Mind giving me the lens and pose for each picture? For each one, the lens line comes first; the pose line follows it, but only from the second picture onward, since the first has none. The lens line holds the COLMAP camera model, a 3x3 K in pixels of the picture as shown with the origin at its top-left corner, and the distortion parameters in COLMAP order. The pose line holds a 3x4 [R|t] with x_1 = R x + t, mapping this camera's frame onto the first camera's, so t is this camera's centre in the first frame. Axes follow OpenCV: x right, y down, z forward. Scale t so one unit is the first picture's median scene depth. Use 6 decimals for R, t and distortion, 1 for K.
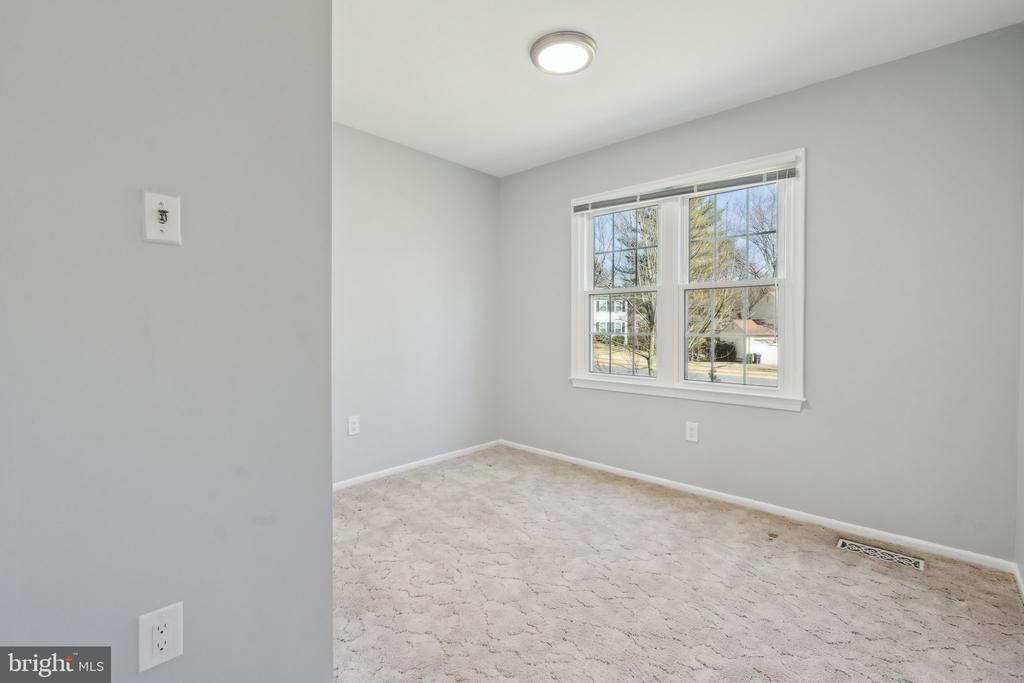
lens RADIAL K [[453.2, 0, 509.5], [0, 453.2, 335.5], [0, 0, 1]] dist [-0.000845, -0.002282]
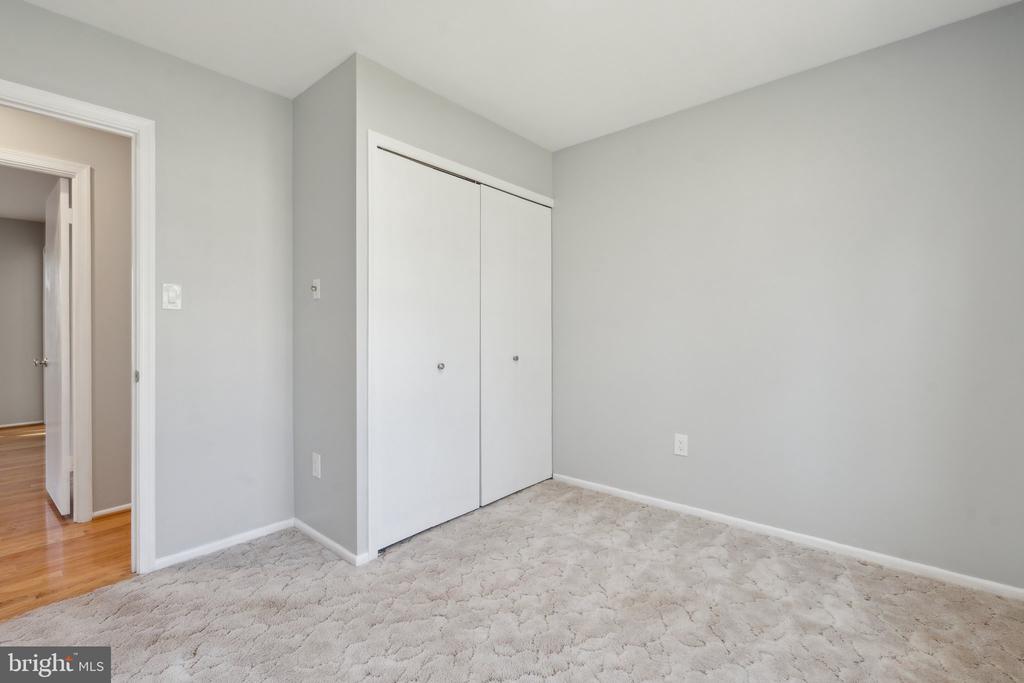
lens RADIAL K [[453.2, 0, 509.5], [0, 453.2, 337.1], [0, 0, 1]] dist [-0.000845, -0.002282]
pose [[0.021295, 0.009603, -0.999727, 0.572071], [-0.017590, 0.999803, 0.009229, -0.016419], [0.999618, 0.017389, 0.021460, 0.687345]]
